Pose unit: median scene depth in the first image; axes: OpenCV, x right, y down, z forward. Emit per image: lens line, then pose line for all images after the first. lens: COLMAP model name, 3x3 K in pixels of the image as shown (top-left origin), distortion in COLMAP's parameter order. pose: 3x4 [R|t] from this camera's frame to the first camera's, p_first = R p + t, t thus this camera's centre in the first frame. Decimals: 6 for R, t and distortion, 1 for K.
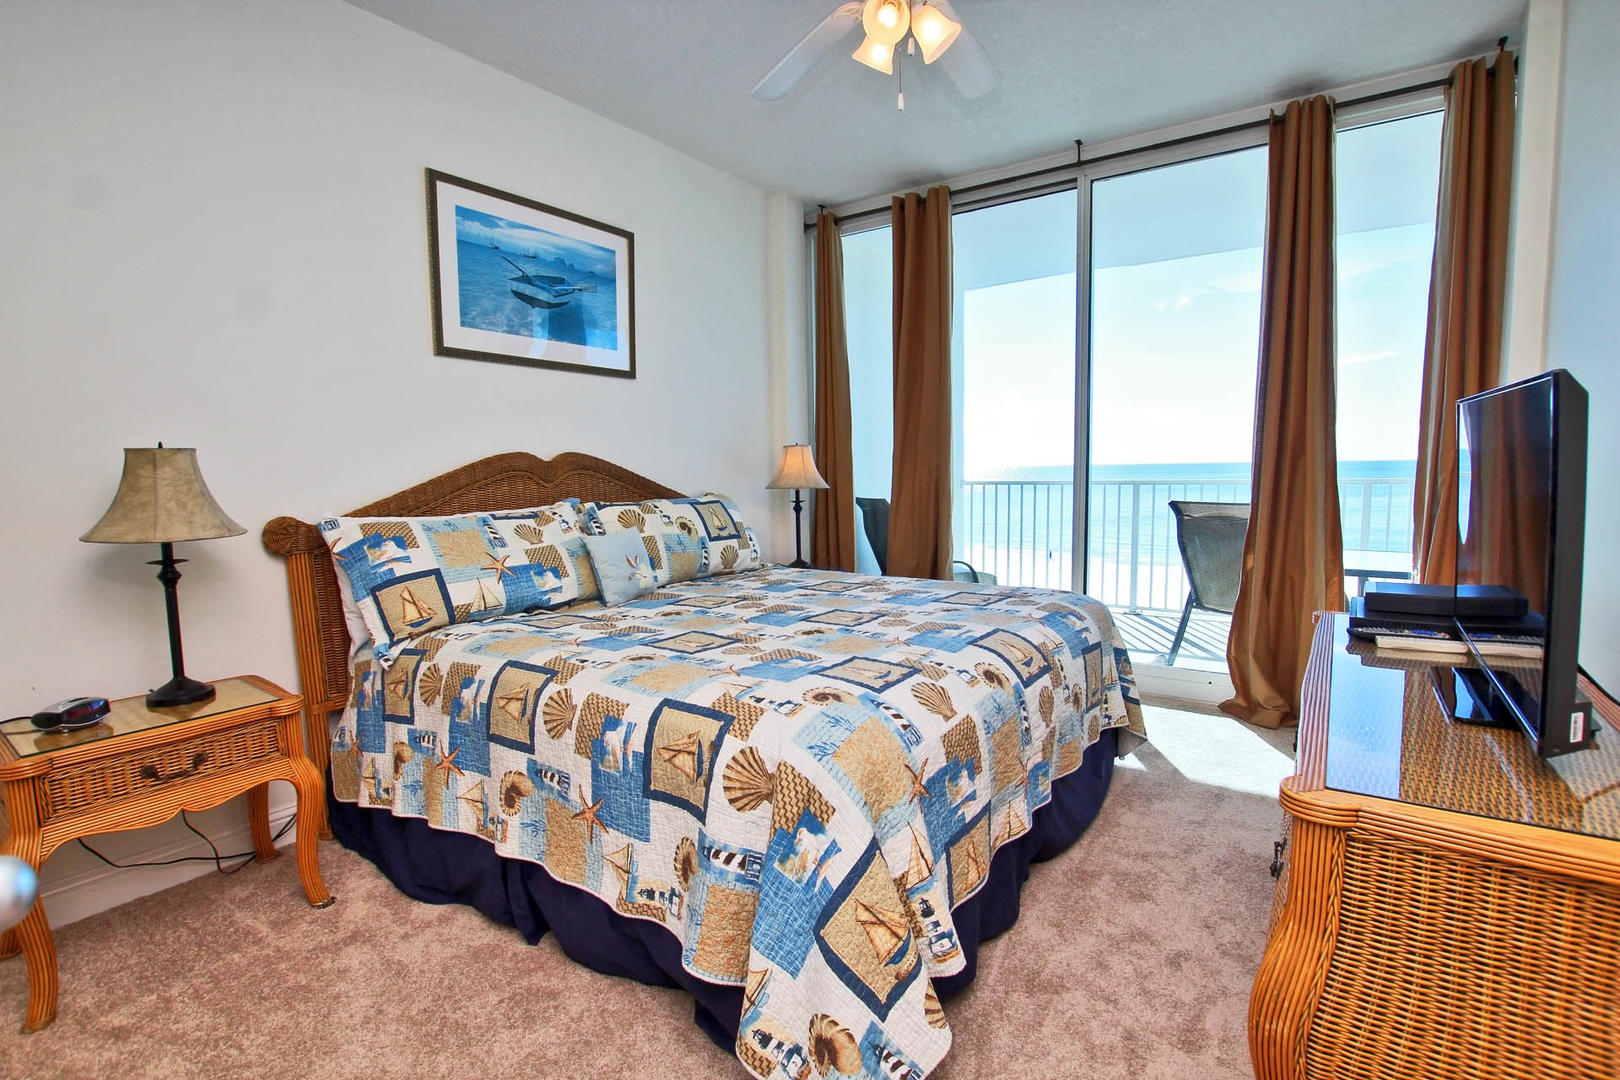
lens RADIAL K [[753.5, 0, 802.7], [0, 753.5, 537.4], [0, 0, 1]] dist [-0.028877, 0.003492]
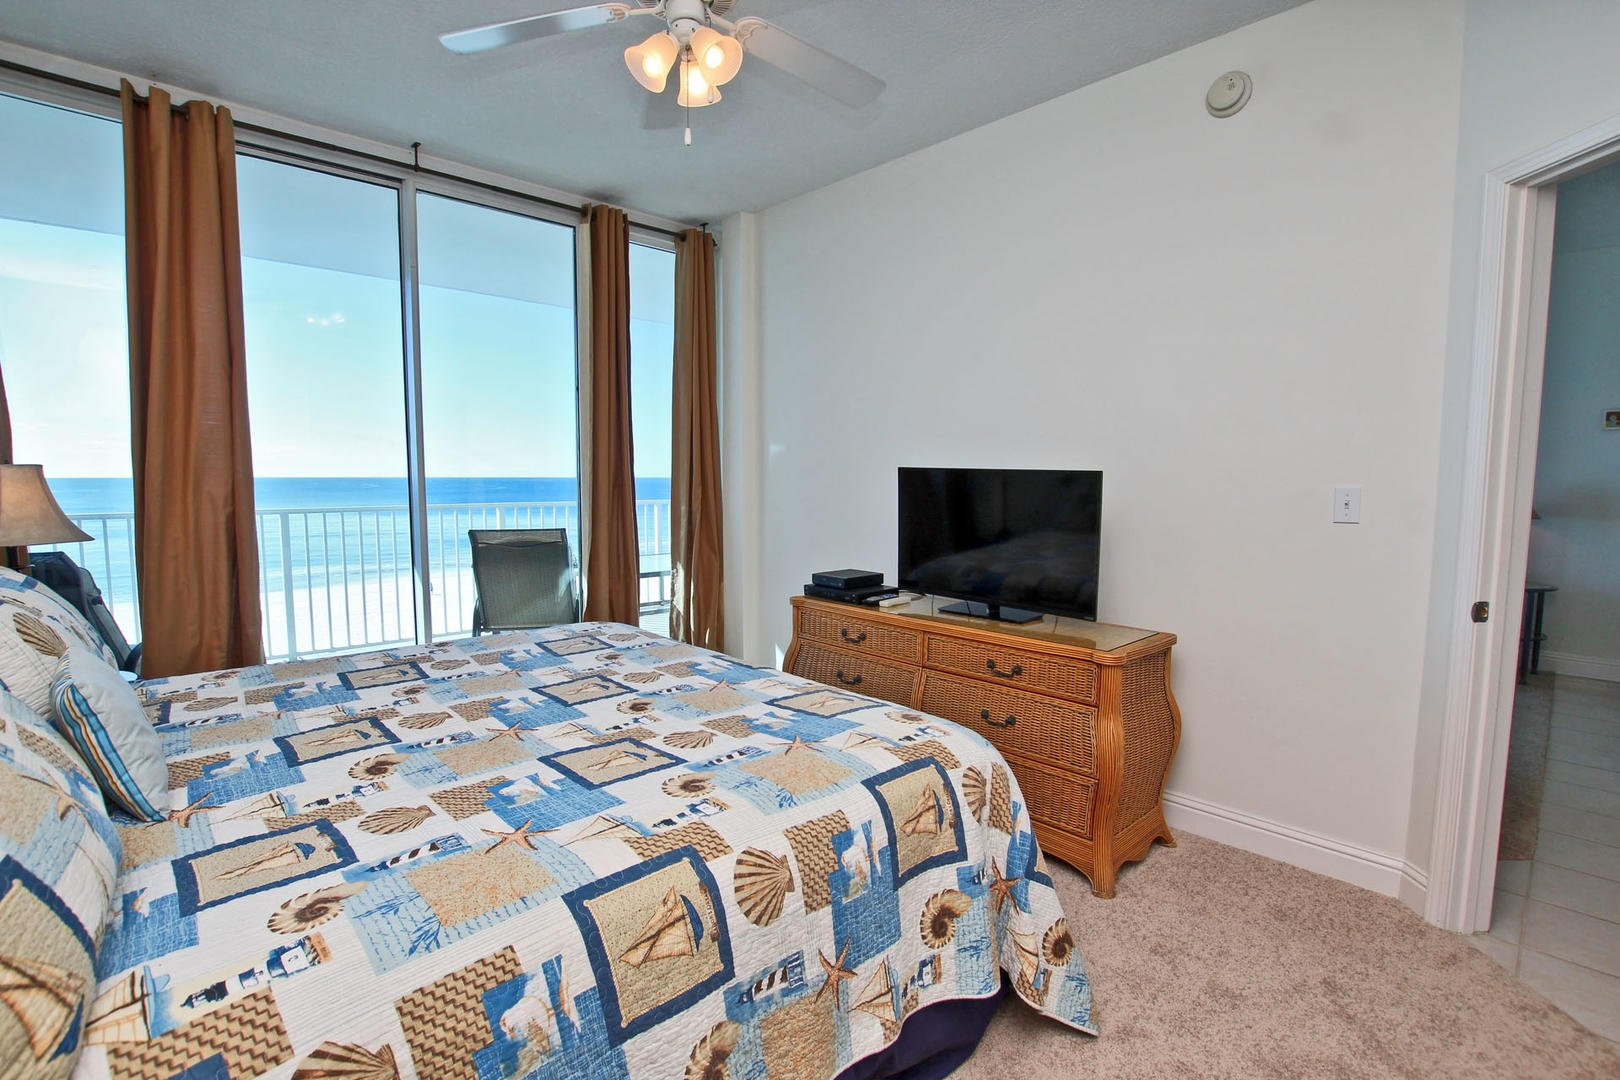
lens RADIAL K [[753.5, 0, 798.9], [0, 753.5, 541.8], [0, 0, 1]] dist [-0.028877, 0.003492]
pose [[0.208068, -0.068229, 0.975732, -0.595705], [0.085144, 0.995041, 0.051423, -0.066711], [-0.974401, 0.072378, 0.212846, 0.497898]]
